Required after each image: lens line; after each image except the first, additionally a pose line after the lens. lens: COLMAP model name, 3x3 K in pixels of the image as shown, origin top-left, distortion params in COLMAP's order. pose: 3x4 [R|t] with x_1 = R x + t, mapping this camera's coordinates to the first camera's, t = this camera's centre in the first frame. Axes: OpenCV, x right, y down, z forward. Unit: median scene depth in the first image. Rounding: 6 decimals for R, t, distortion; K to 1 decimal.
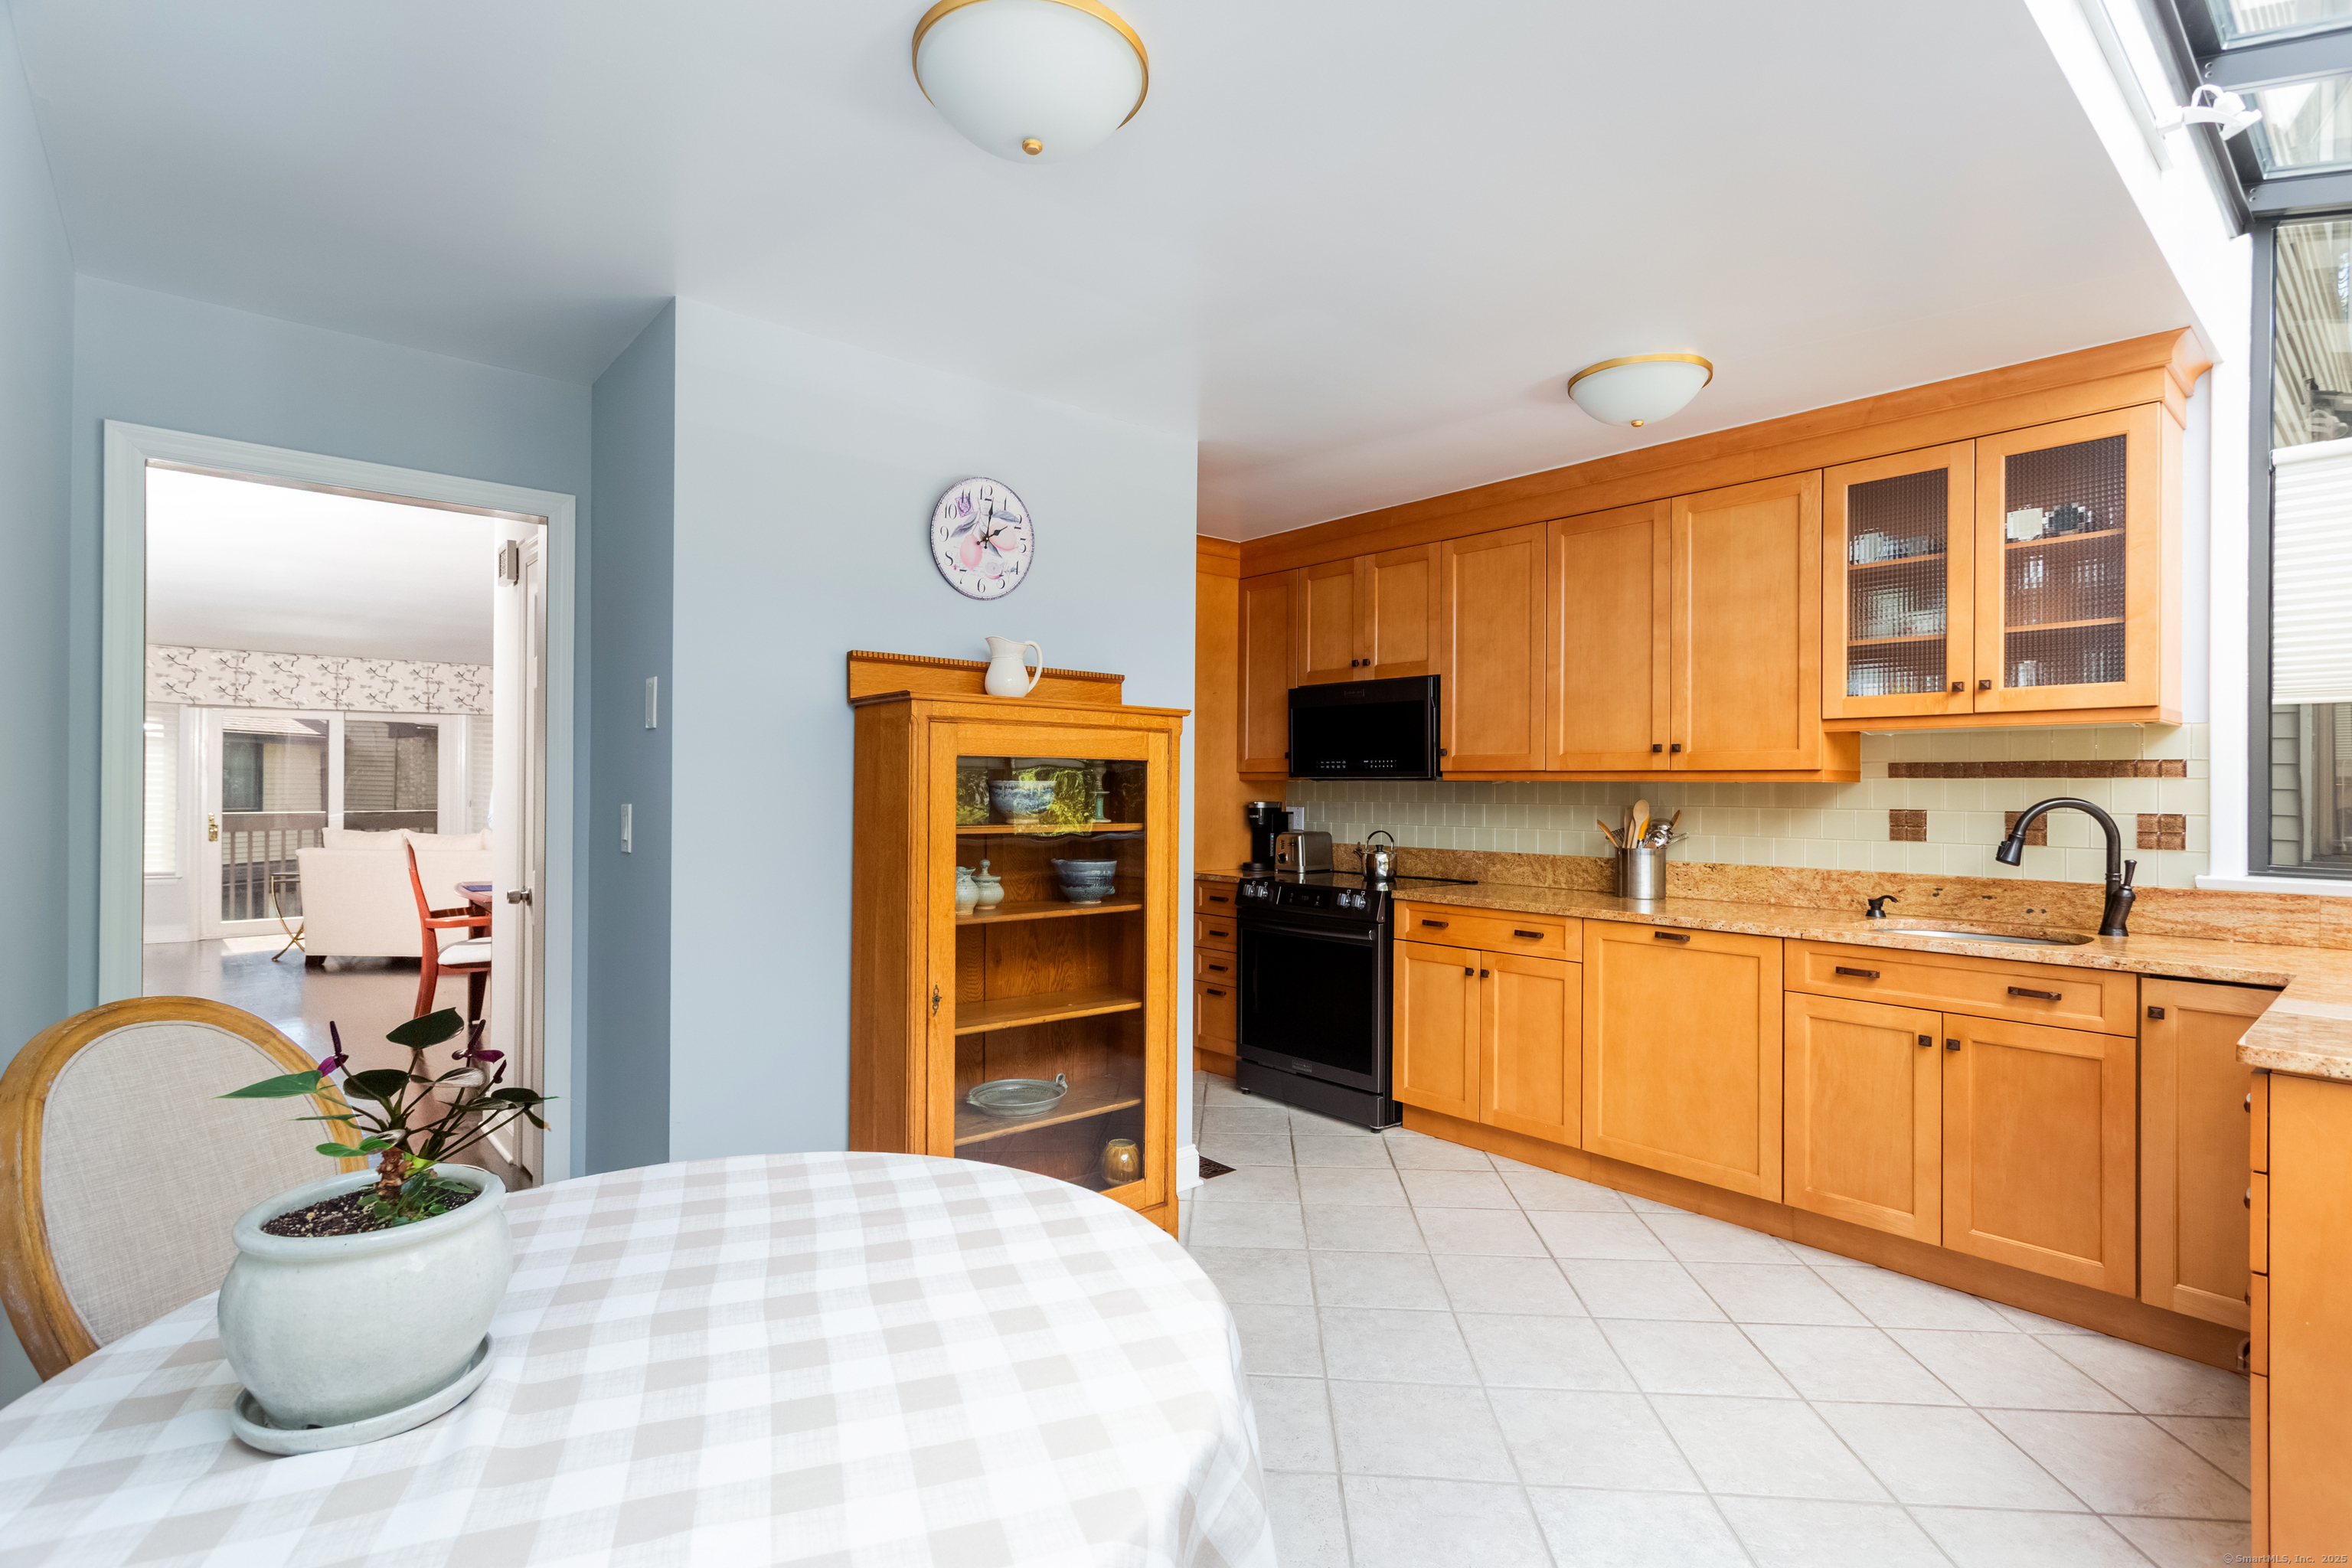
lens RADIAL K [[1106.9, 0, 1163.2], [0, 1106.9, 784.2], [0, 0, 1]] dist [-0.002588, 0.002962]
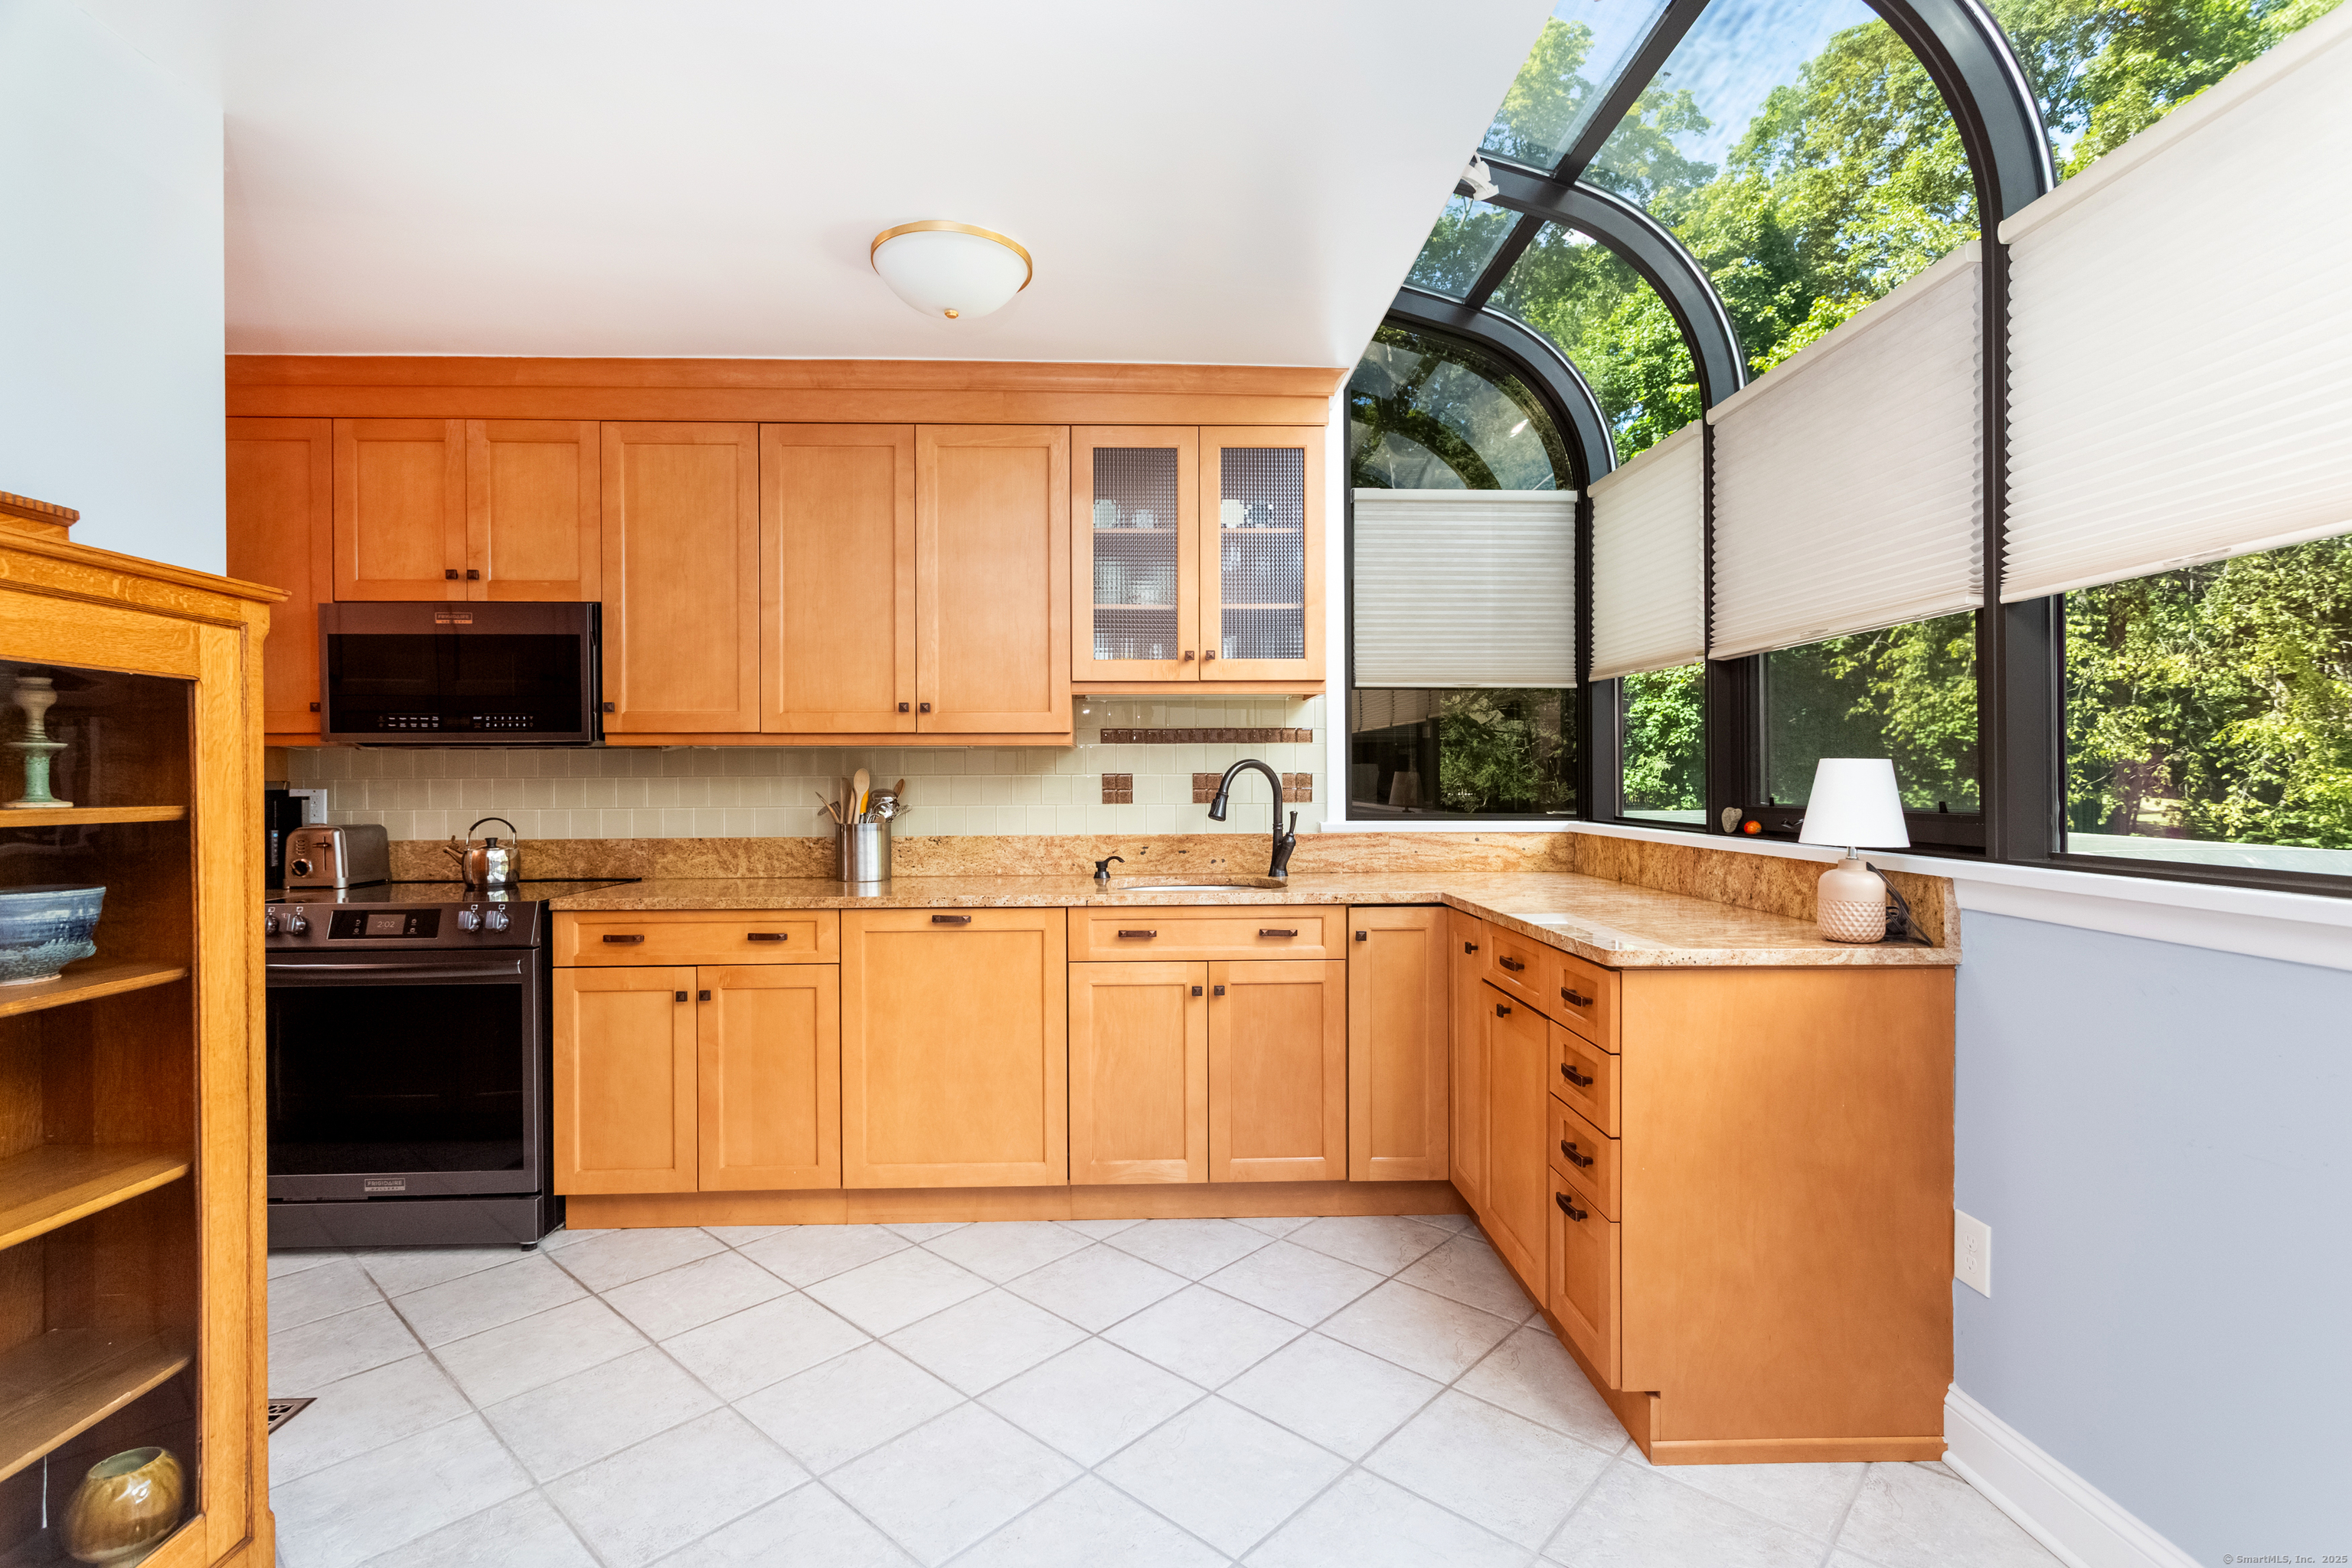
lens RADIAL K [[1106.9, 0, 1166.5], [0, 1106.9, 784.4], [0, 0, 1]] dist [-0.002588, 0.002962]
pose [[0.624564, -0.014160, 0.780845, -0.122246], [0.006441, 0.999895, 0.012981, 0.020574], [-0.780947, -0.003078, 0.624590, 0.321096]]
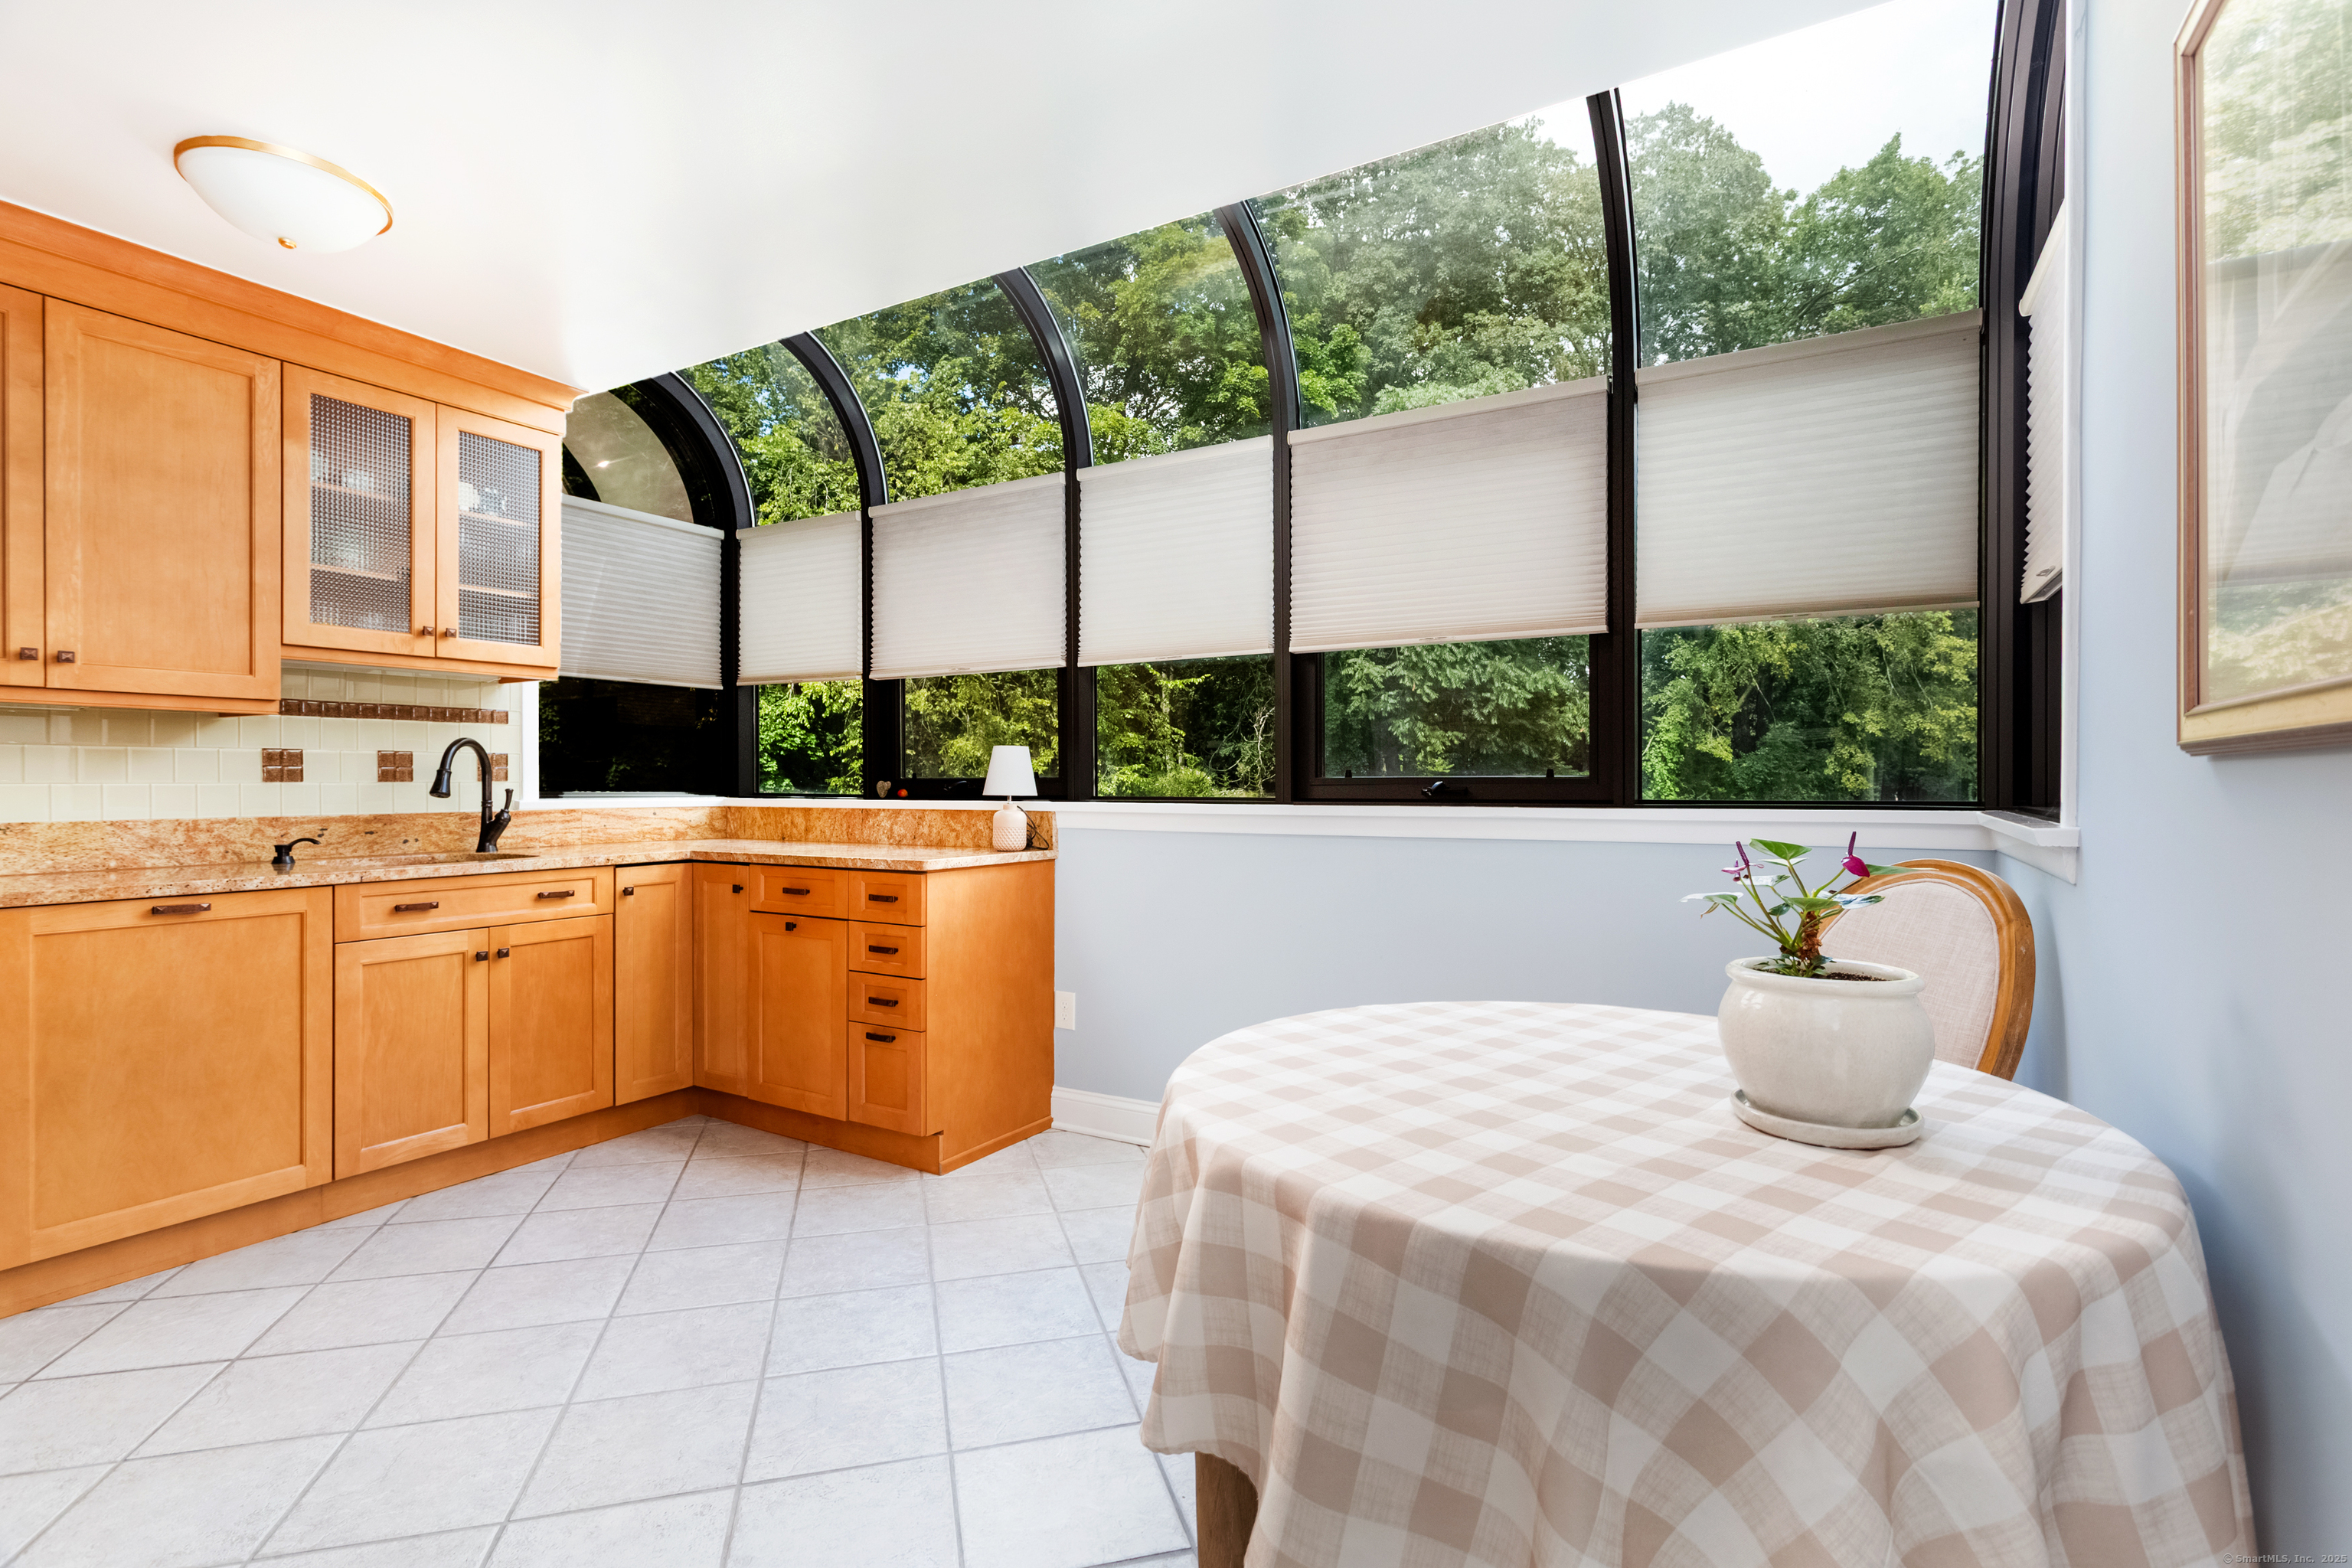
lens RADIAL K [[1106.9, 0, 1175.0], [0, 1106.9, 786.4], [0, 0, 1]] dist [-0.002588, 0.002962]
pose [[-0.325939, -0.011613, 0.945319, -0.484221], [-0.003319, 0.999932, 0.011140, 0.043929], [-0.945385, 0.000494, -0.325956, 0.614030]]
